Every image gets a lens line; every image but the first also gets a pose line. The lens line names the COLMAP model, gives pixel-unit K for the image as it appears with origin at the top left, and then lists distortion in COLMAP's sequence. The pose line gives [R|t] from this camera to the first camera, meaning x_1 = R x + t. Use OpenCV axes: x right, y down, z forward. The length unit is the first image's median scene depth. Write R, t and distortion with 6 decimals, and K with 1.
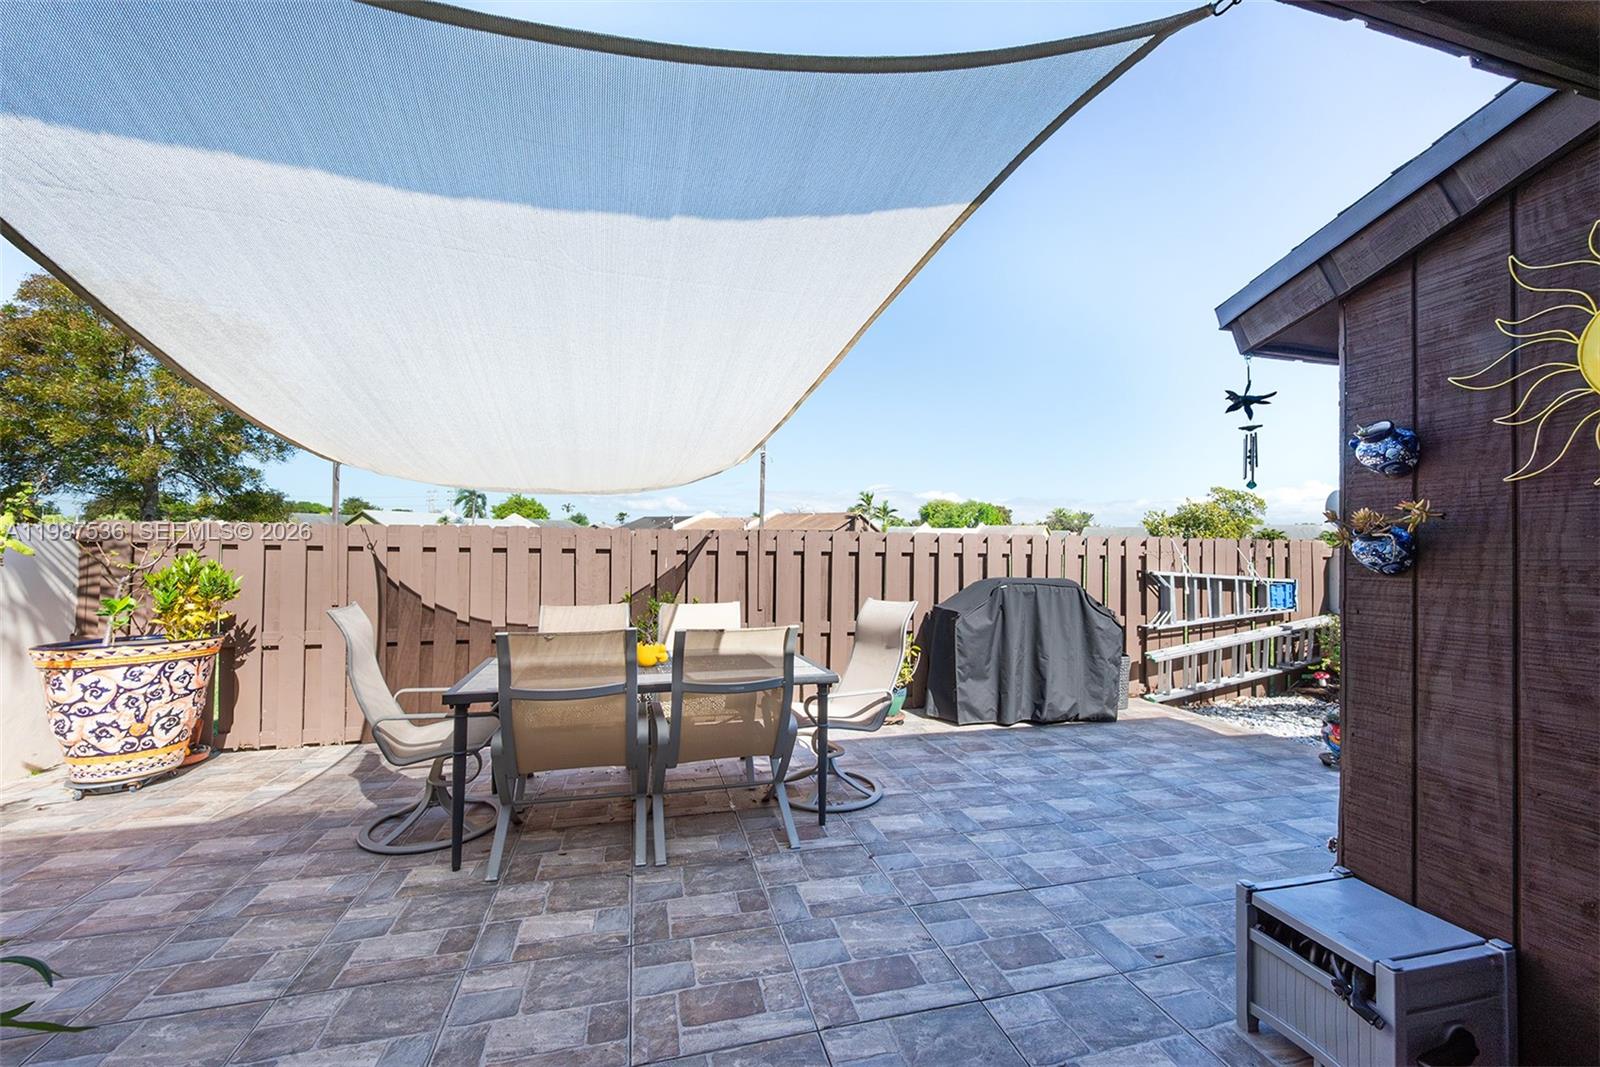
lens RADIAL K [[642.6, 0, 795.1], [0, 642.6, 530.3], [0, 0, 1]] dist [0.000351, -0.000004]
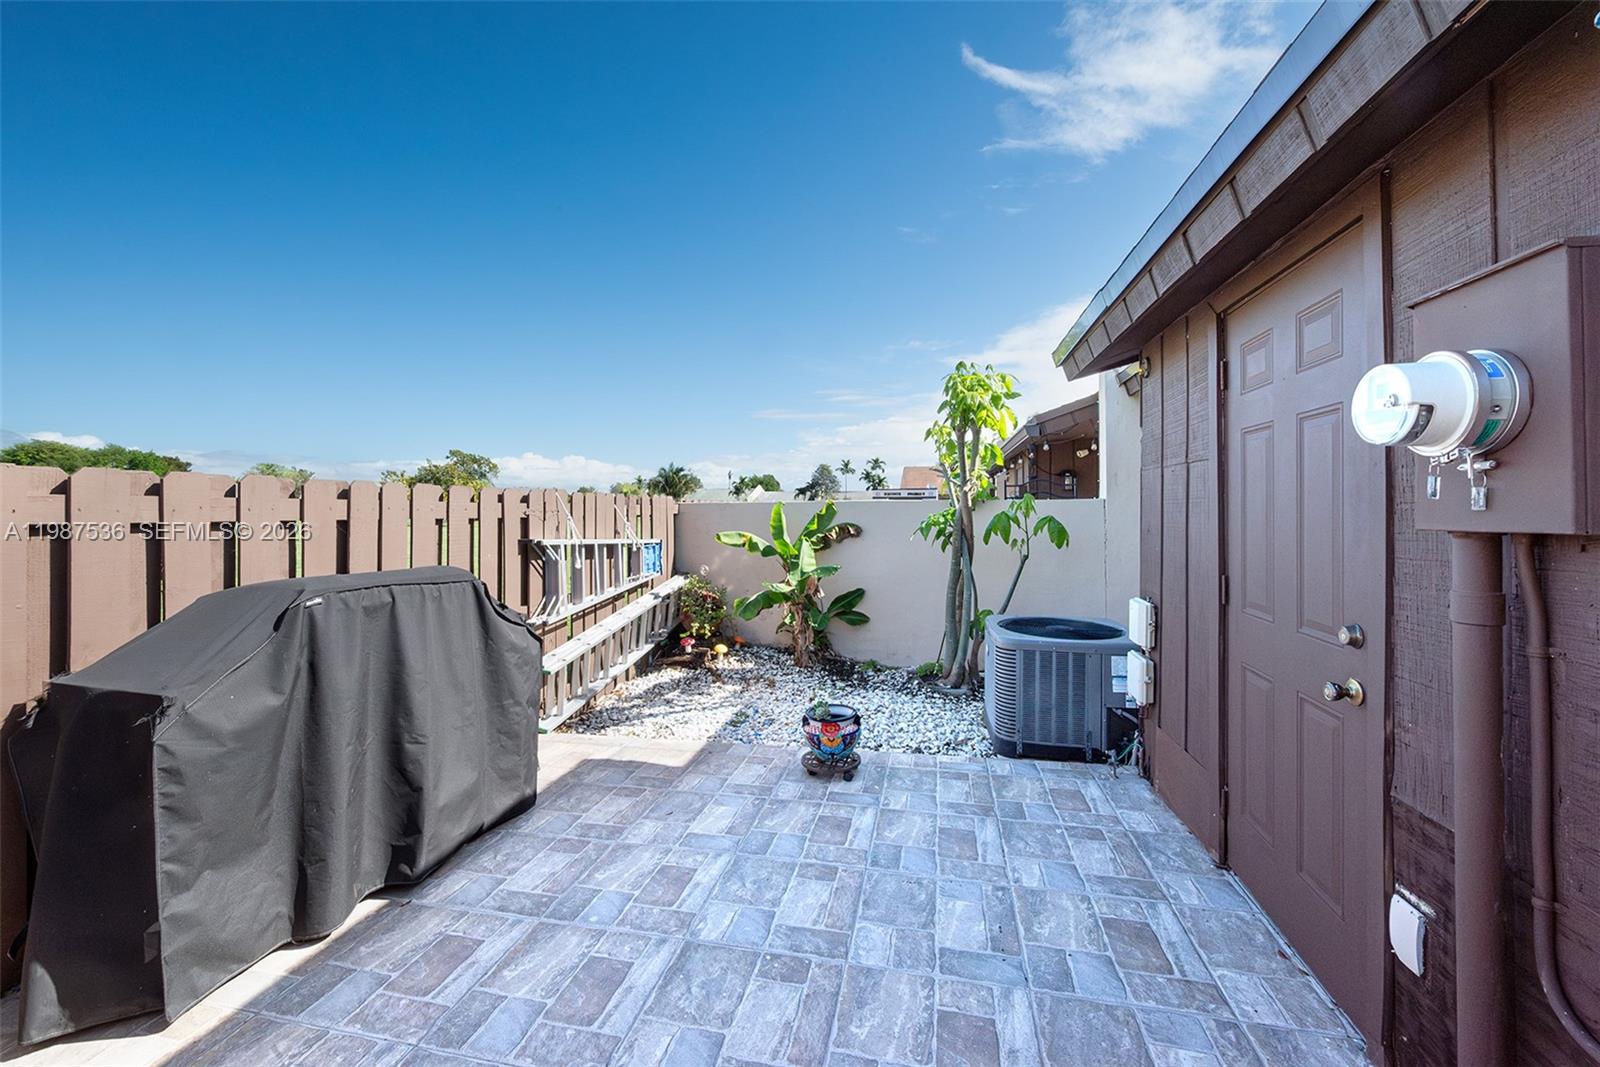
lens RADIAL K [[629.6, 0, 798.1], [0, 629.6, 507.6], [0, 0, 1]] dist [0.000956, 0.000192]
pose [[0.458047, -0.015133, 0.888799, 0.109164], [-0.005363, 0.999790, 0.019786, 0.018067], [-0.888912, -0.013830, 0.457870, 0.532019]]
